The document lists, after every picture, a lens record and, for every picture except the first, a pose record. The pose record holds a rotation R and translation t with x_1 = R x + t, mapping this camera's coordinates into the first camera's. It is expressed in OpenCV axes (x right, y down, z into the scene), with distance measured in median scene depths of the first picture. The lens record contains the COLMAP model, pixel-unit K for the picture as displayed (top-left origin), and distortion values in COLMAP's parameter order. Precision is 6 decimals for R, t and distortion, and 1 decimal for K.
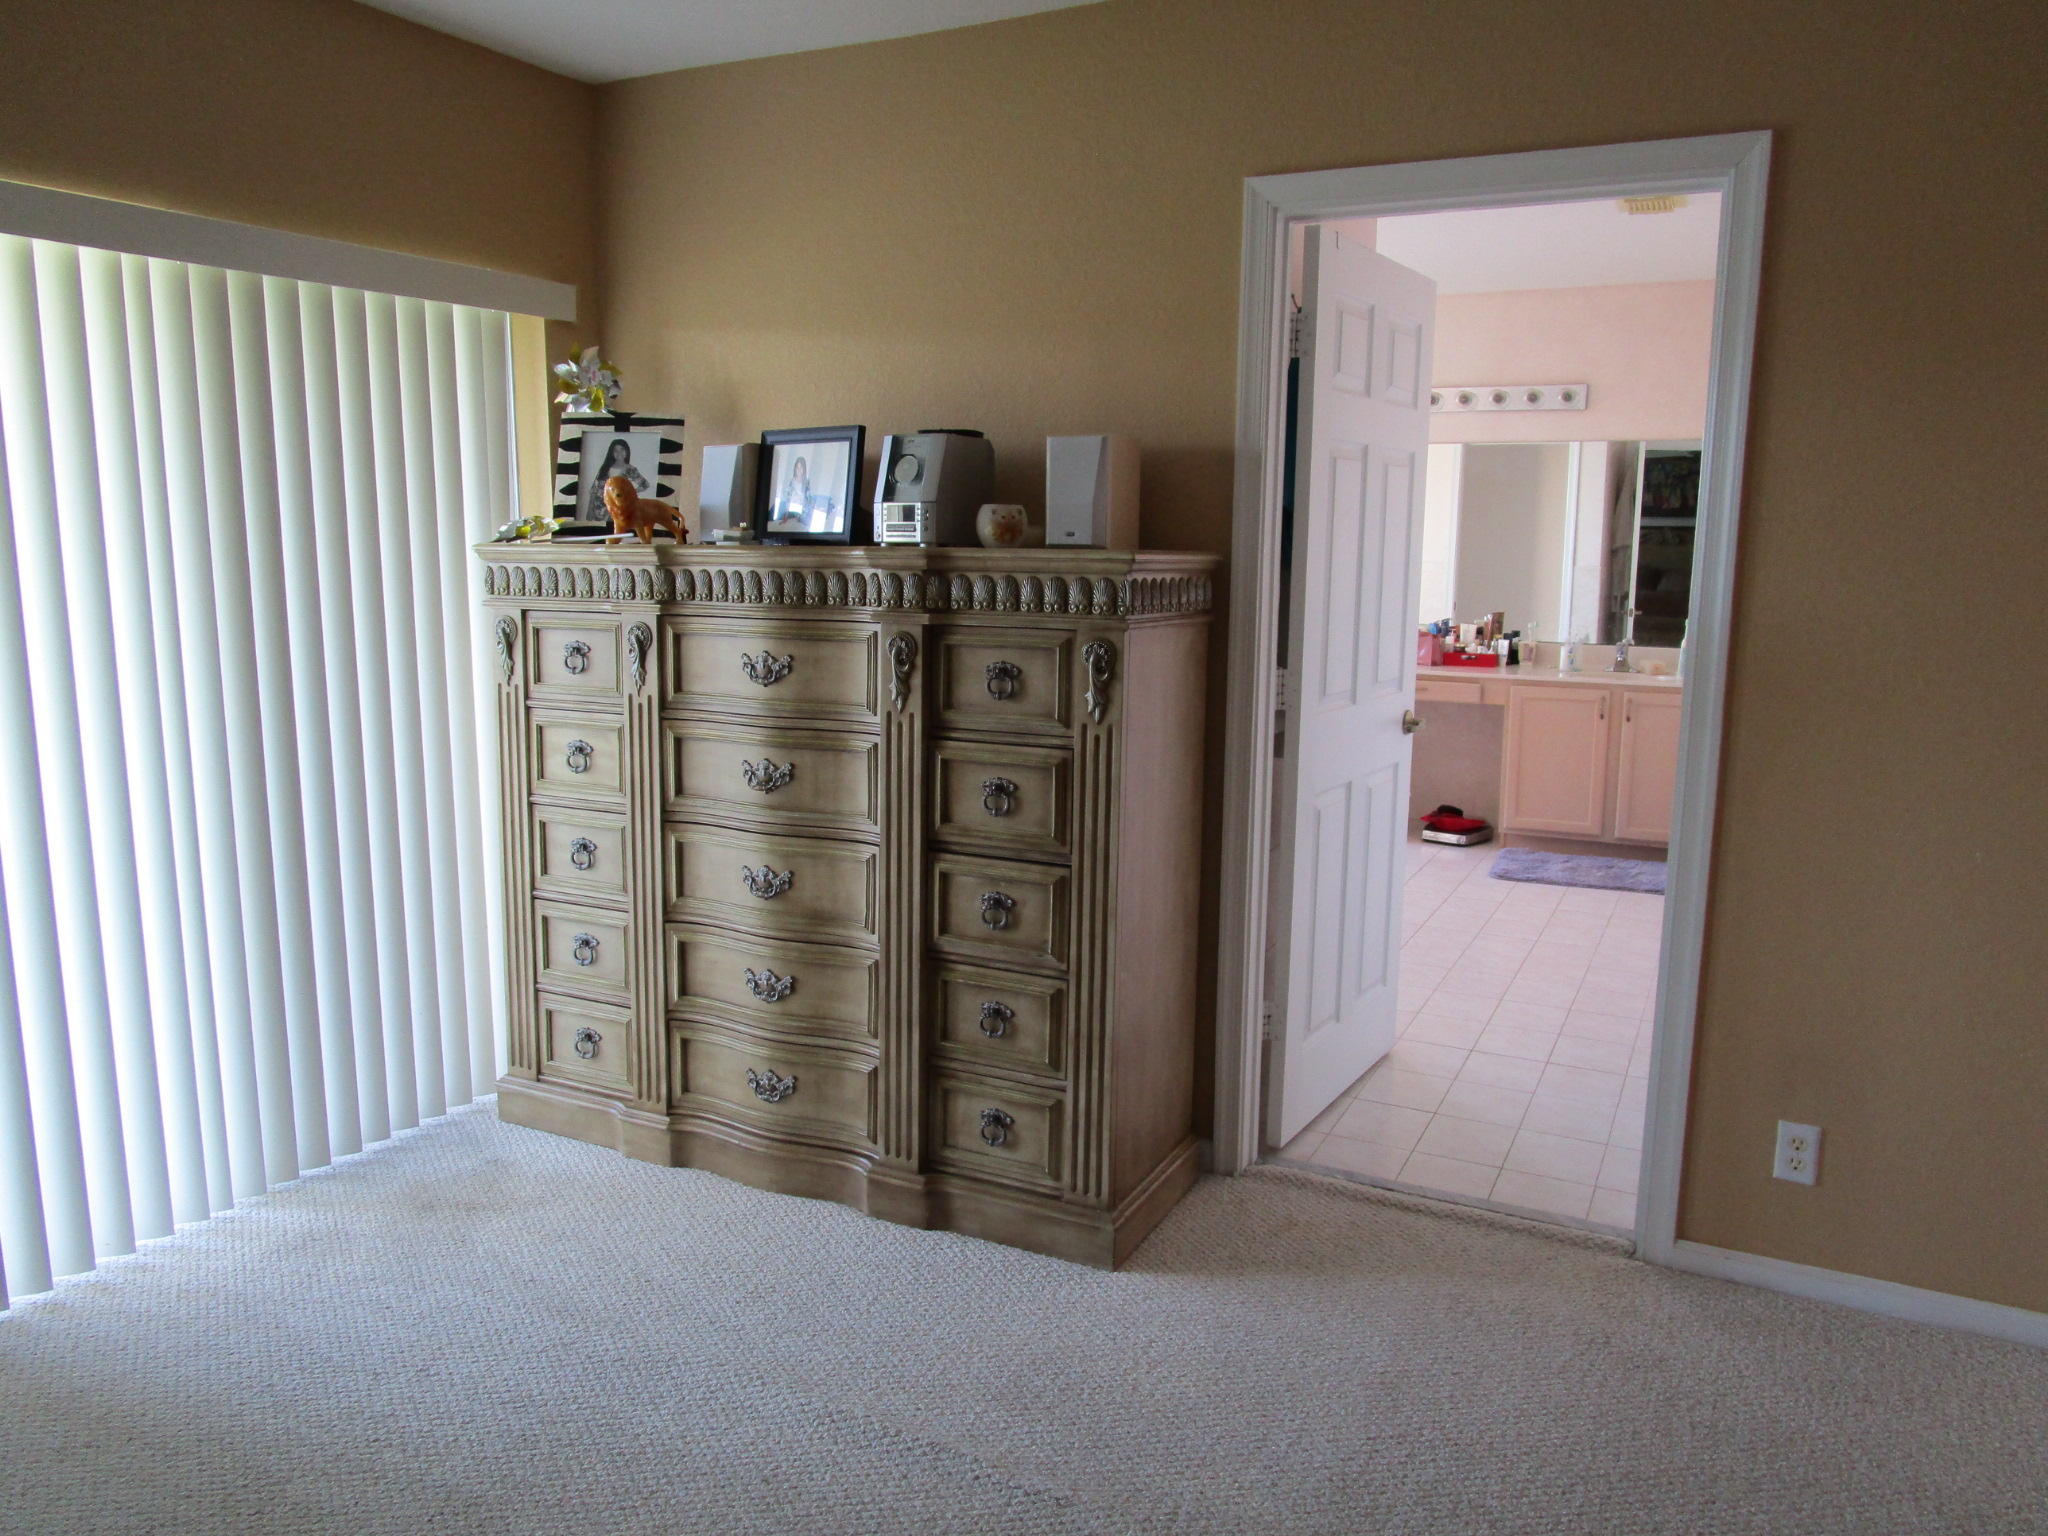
lens RADIAL K [[1467.1, 0, 1002.3], [0, 1467.1, 761.4], [0, 0, 1]] dist [-0.014144, -0.001543]
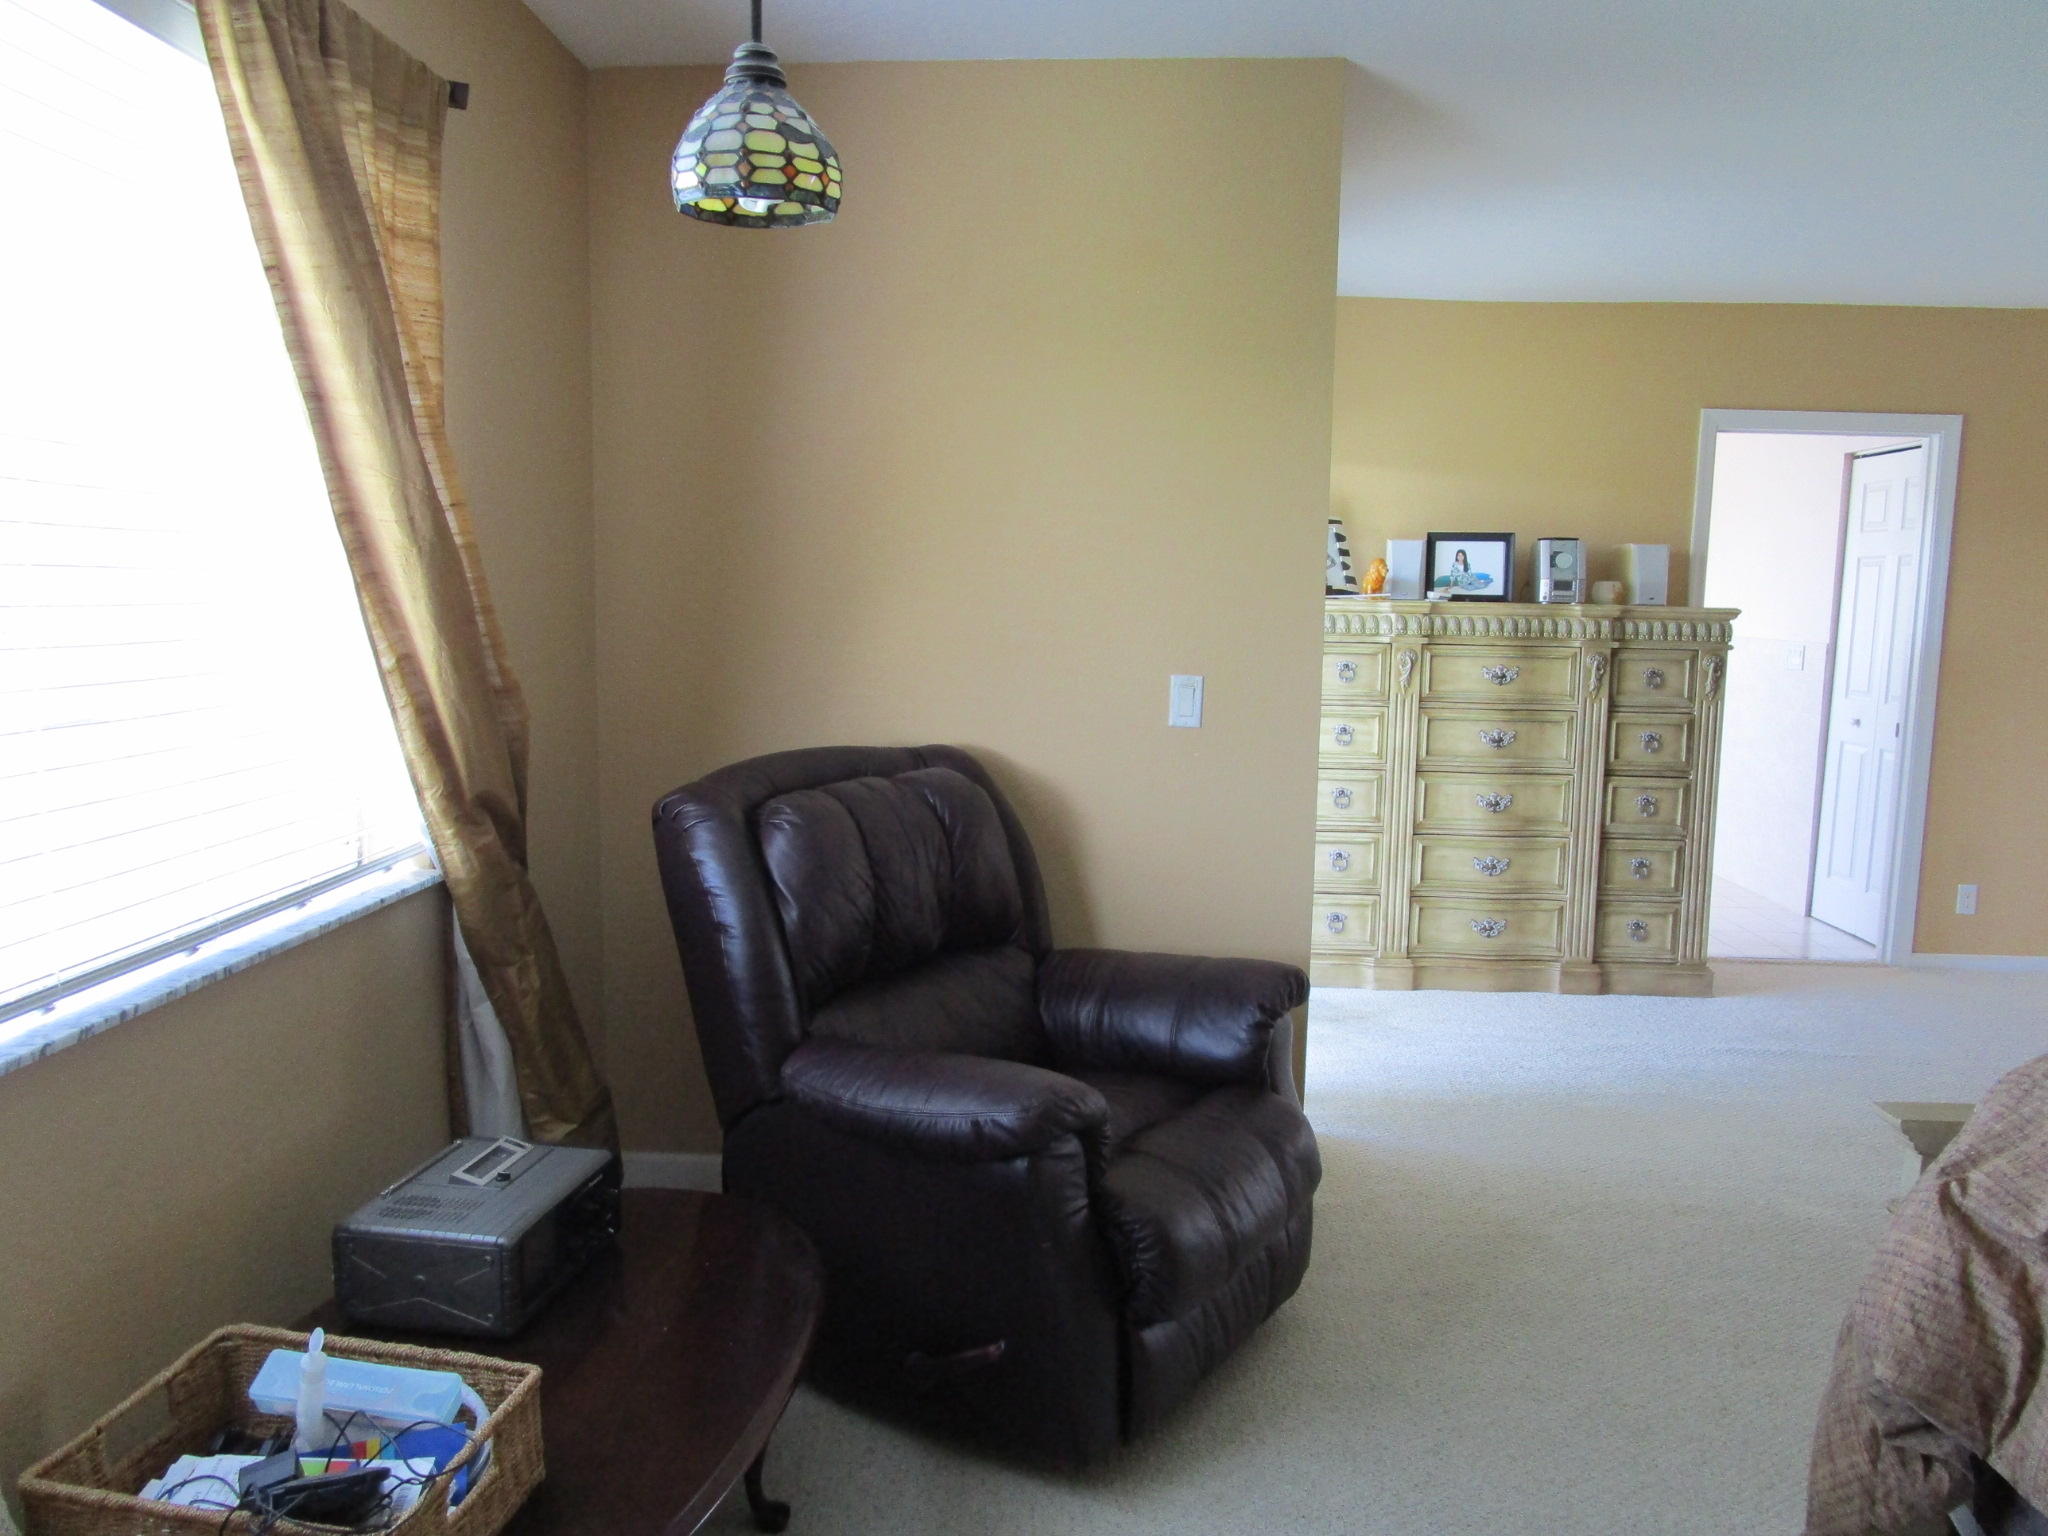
lens RADIAL K [[1477.3, 0, 1020.3], [0, 1477.3, 750.3], [0, 0, 1]] dist [-0.019044, 0.002273]
pose [[0.915521, -0.035069, 0.400738, -1.399569], [0.049315, 0.998463, -0.025287, 0.040287], [-0.399235, 0.042913, 0.915844, -0.347459]]
